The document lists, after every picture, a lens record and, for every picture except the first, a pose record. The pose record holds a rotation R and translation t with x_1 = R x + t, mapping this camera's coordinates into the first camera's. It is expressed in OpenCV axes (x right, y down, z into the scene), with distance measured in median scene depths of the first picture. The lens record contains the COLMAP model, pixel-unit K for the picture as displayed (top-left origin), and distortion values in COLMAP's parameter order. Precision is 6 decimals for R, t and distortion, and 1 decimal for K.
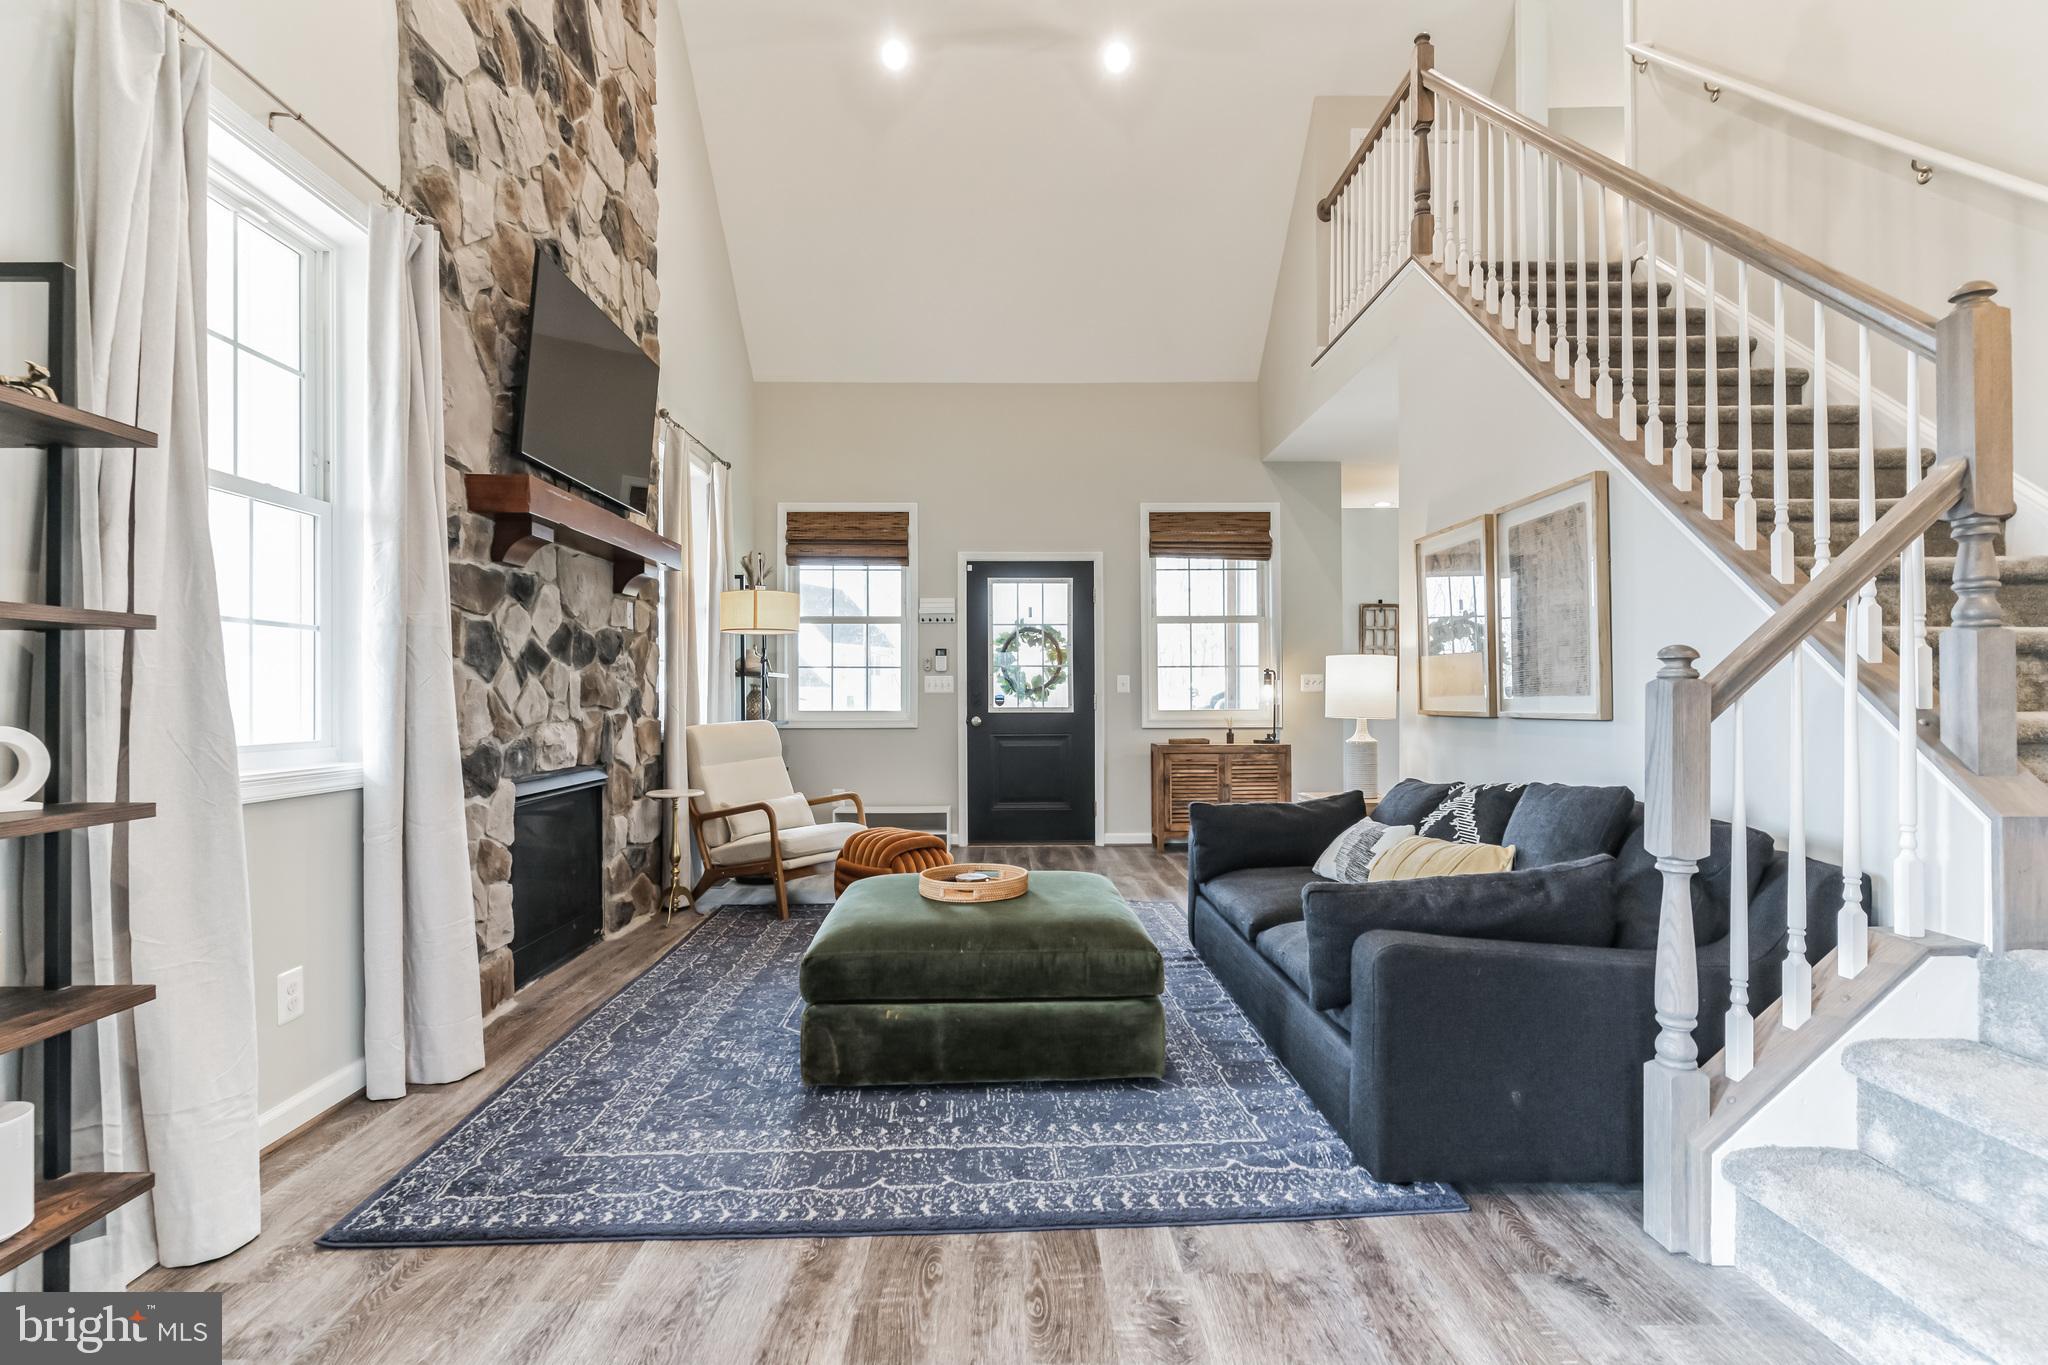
lens RADIAL K [[970.9, 0, 1025.8], [0, 970.9, 691.9], [0, 0, 1]] dist [0.002097, -0.000526]
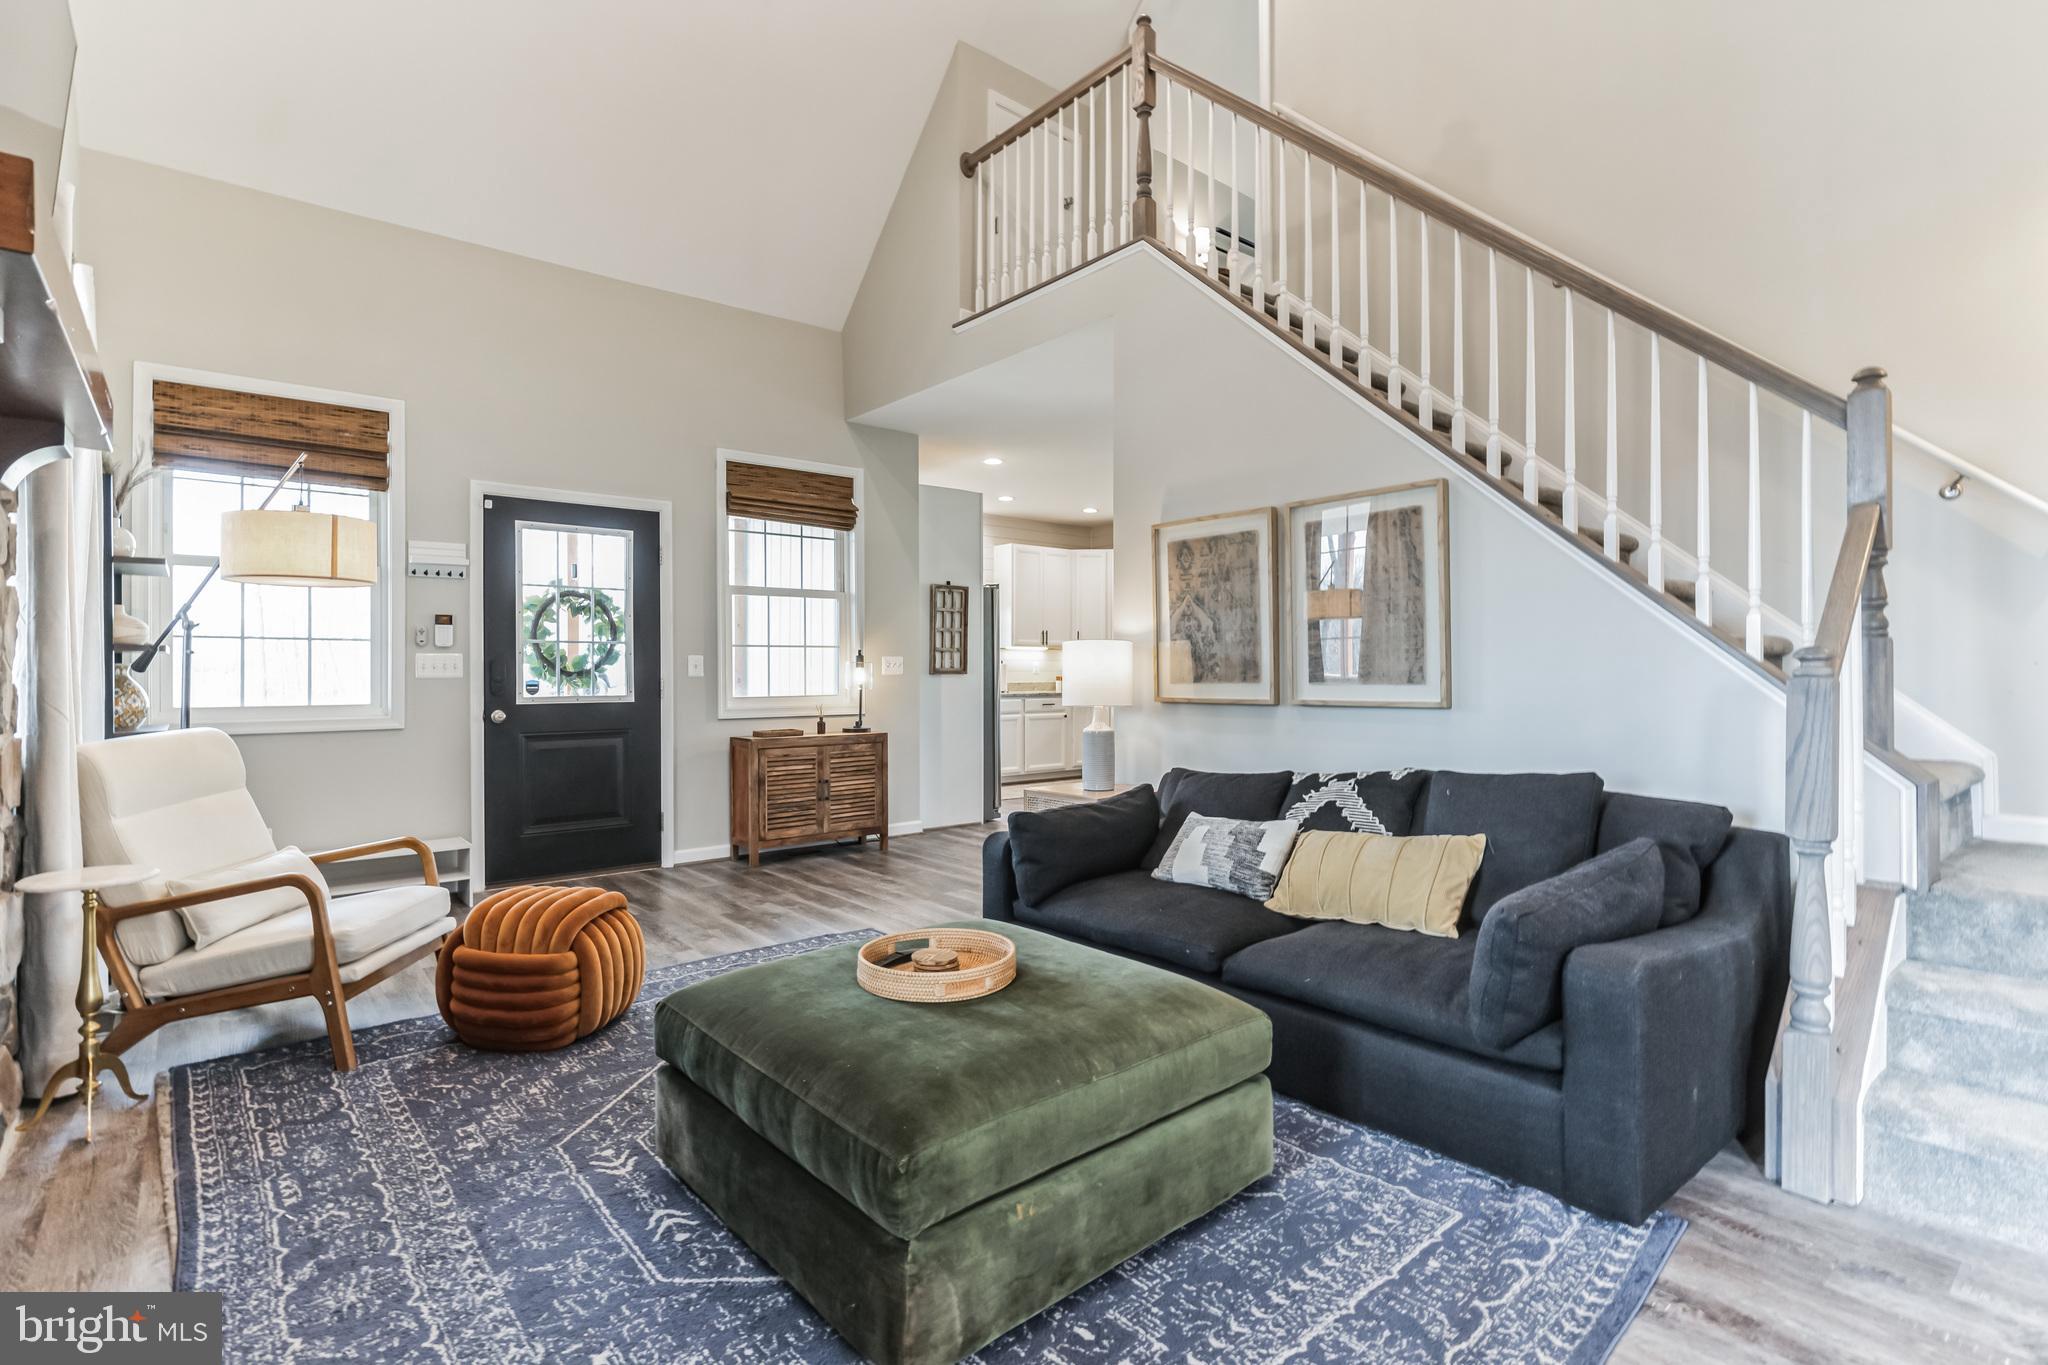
lens RADIAL K [[970.9, 0, 1010.1], [0, 970.9, 670.0], [0, 0, 1]] dist [0.002097, -0.000526]
pose [[0.785975, 0.001458, 0.618256, -0.202849], [-0.002023, 0.999998, 0.000213, -0.005614], [-0.618255, -0.001418, 0.785976, 0.197021]]
